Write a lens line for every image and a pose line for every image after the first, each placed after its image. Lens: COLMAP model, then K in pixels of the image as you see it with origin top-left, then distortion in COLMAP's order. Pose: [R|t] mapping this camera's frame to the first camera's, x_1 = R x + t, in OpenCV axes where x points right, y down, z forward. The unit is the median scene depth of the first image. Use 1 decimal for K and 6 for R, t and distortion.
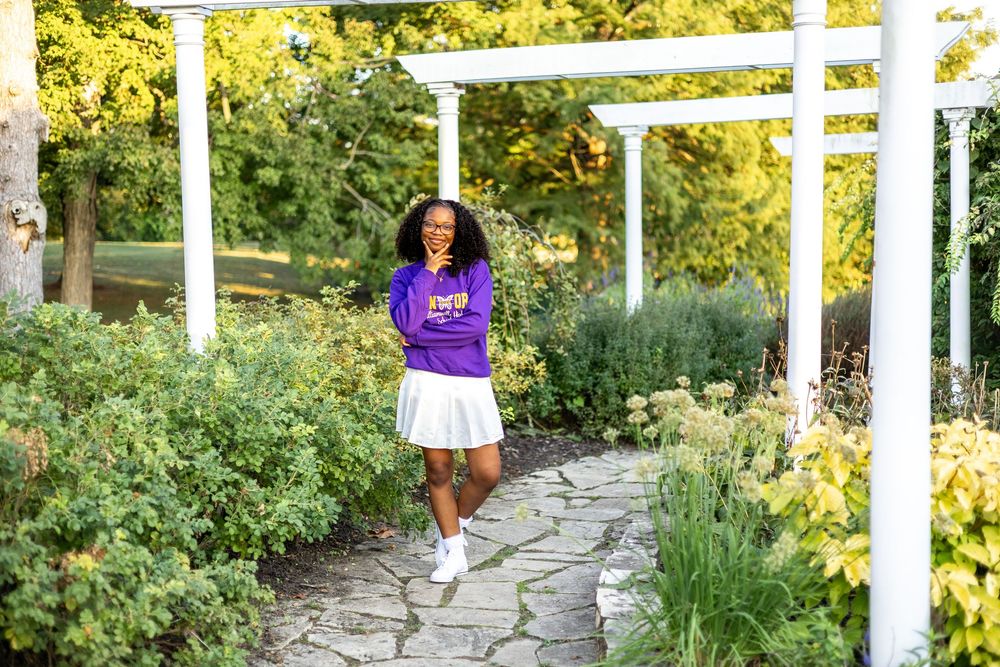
lens RADIAL K [[1353.4, 0, 532.9], [0, 1353.4, 354.3], [0, 0, 1]] dist [0.013763, 0.020882]
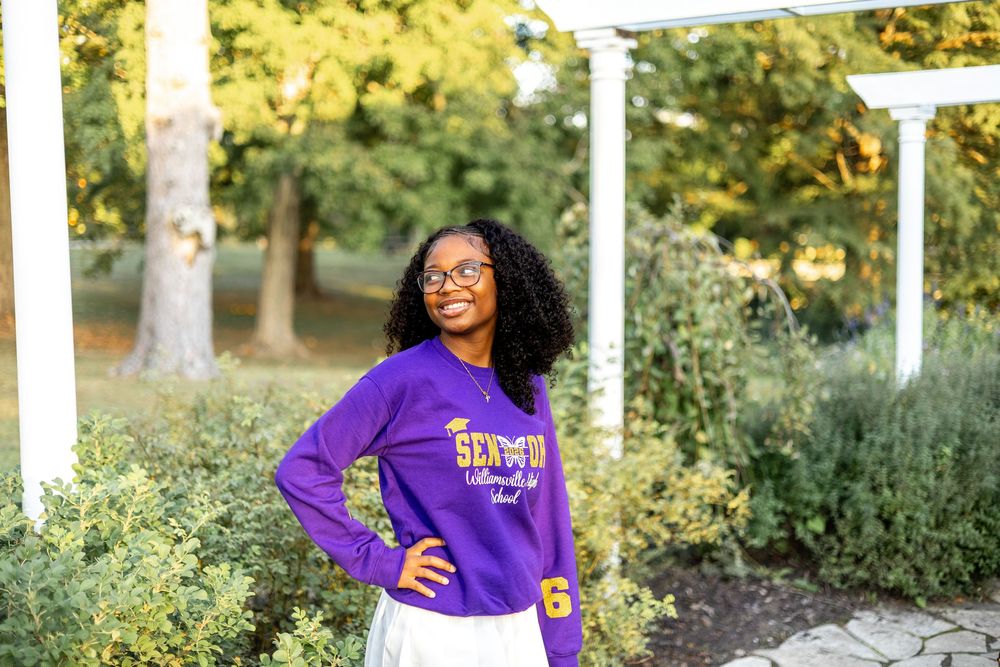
lens RADIAL K [[1161.6, 0, 585.1], [0, 1161.6, 319.8], [0, 0, 1]] dist [0.012941, 0.015780]
pose [[0.980101, 0.024955, -0.196925, 0.033420], [-0.027403, 0.999577, -0.009718, -0.056462], [0.196600, 0.014921, 0.980370, 0.439004]]
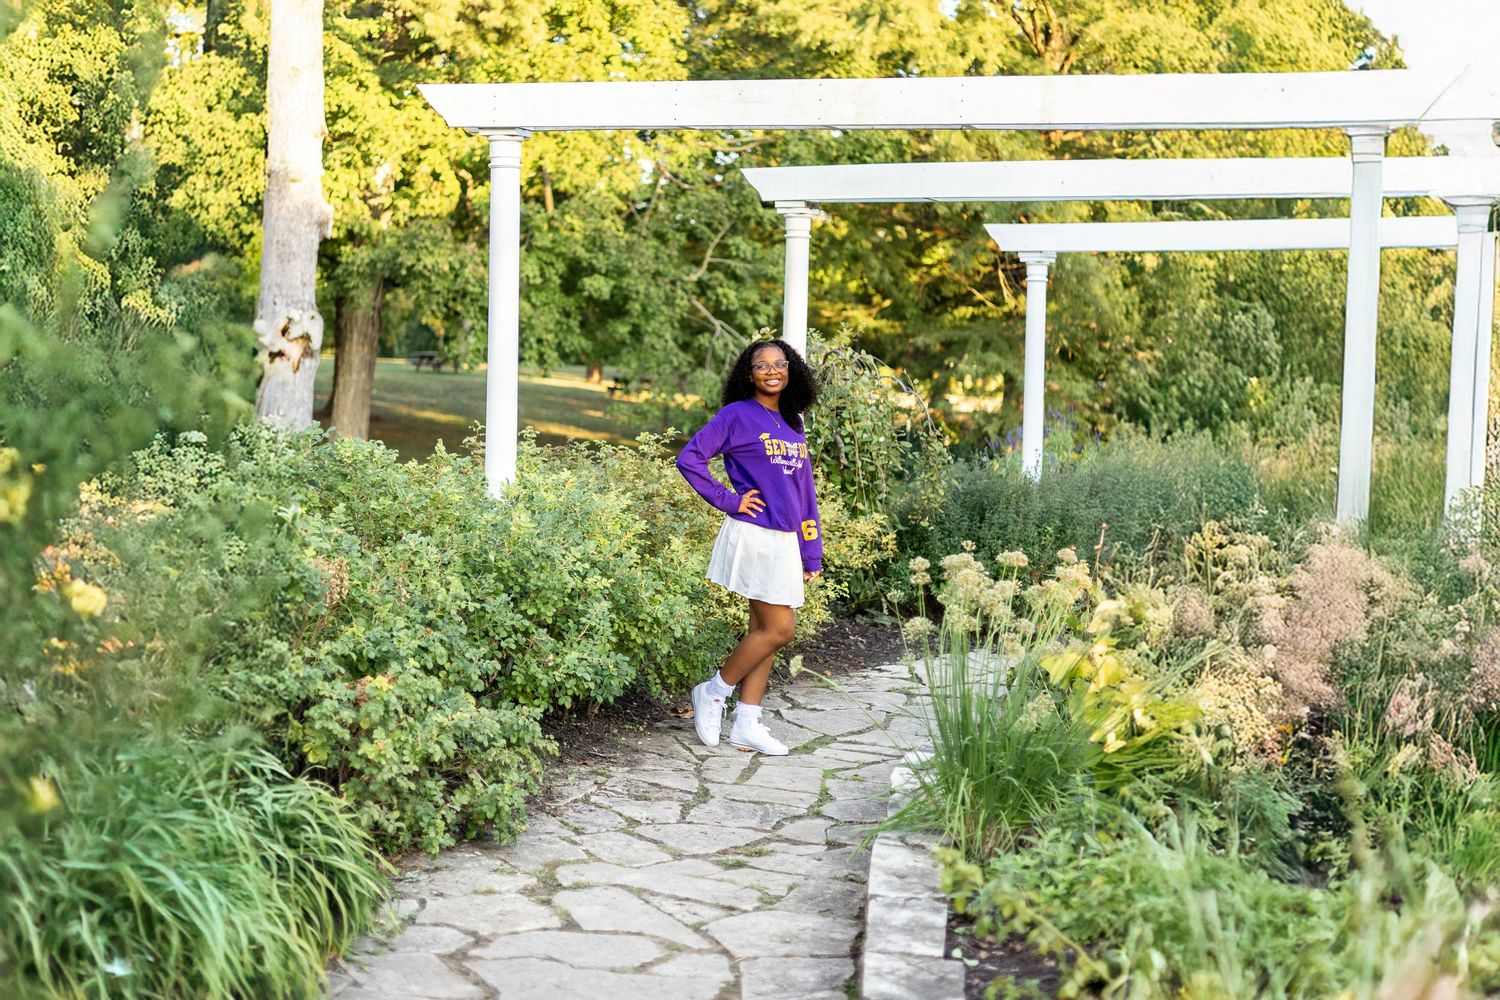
lens RADIAL K [[2083.6, 0, 745.3], [0, 2083.6, 457.7], [0, 0, 1]] dist [0.011505, 0.049816]
pose [[0.991065, 0.047838, -0.124502, 0.068063], [-0.052858, 0.997904, -0.037333, 0.010703], [0.122455, 0.043581, 0.991517, -0.272718]]
